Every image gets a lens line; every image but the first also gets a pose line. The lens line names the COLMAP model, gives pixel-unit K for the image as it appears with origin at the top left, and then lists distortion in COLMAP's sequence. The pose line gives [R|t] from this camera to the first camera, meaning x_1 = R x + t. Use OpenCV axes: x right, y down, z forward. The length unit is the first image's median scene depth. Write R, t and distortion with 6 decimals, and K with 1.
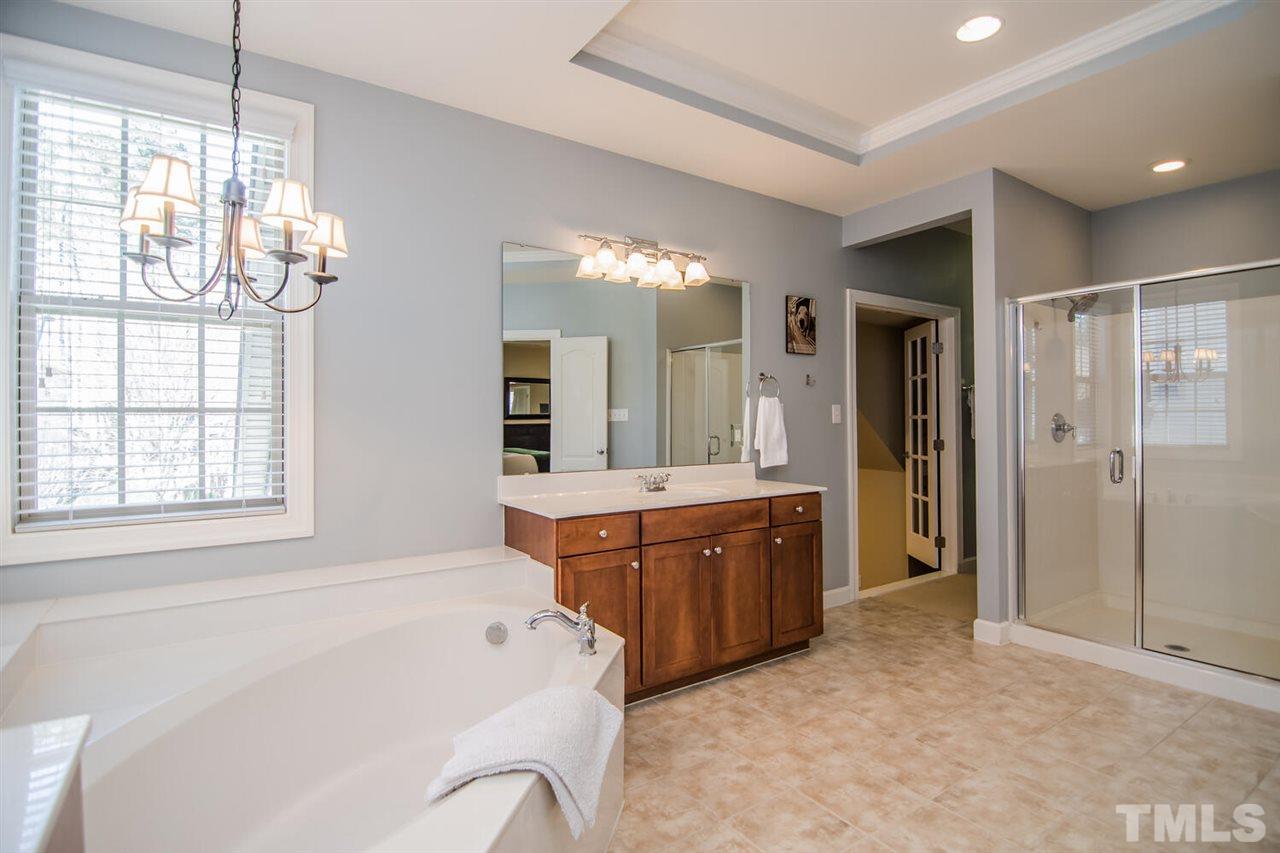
lens RADIAL K [[641.0, 0, 638.5], [0, 641.0, 415.2], [0, 0, 1]] dist [-0.004092, -0.005964]
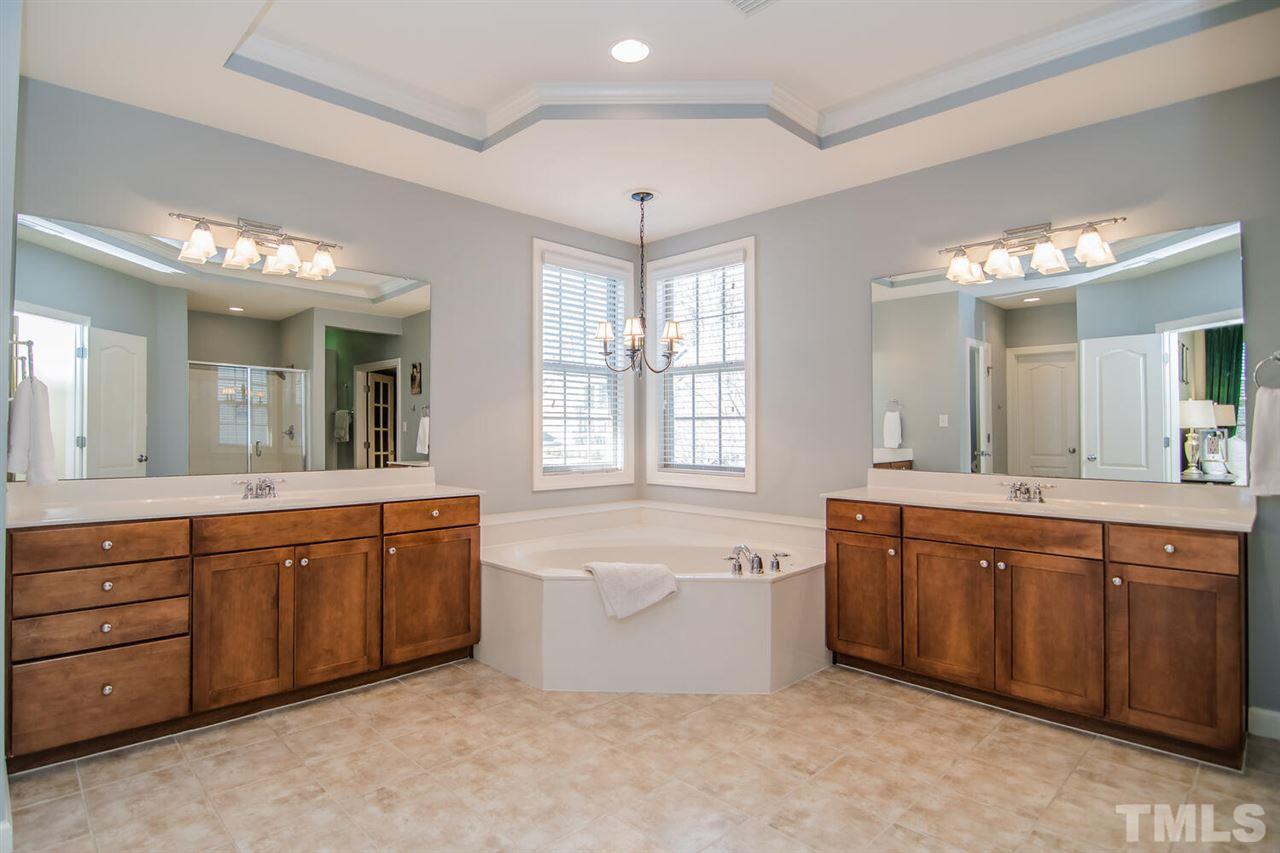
lens RADIAL K [[641.0, 0, 608.2], [0, 641.0, 416.2], [0, 0, 1]] dist [-0.004092, -0.005964]
pose [[0.163555, -0.012586, -0.986454, 1.083870], [0.003325, 0.999920, -0.012206, 0.008491], [0.986529, -0.001284, 0.163584, 0.347902]]
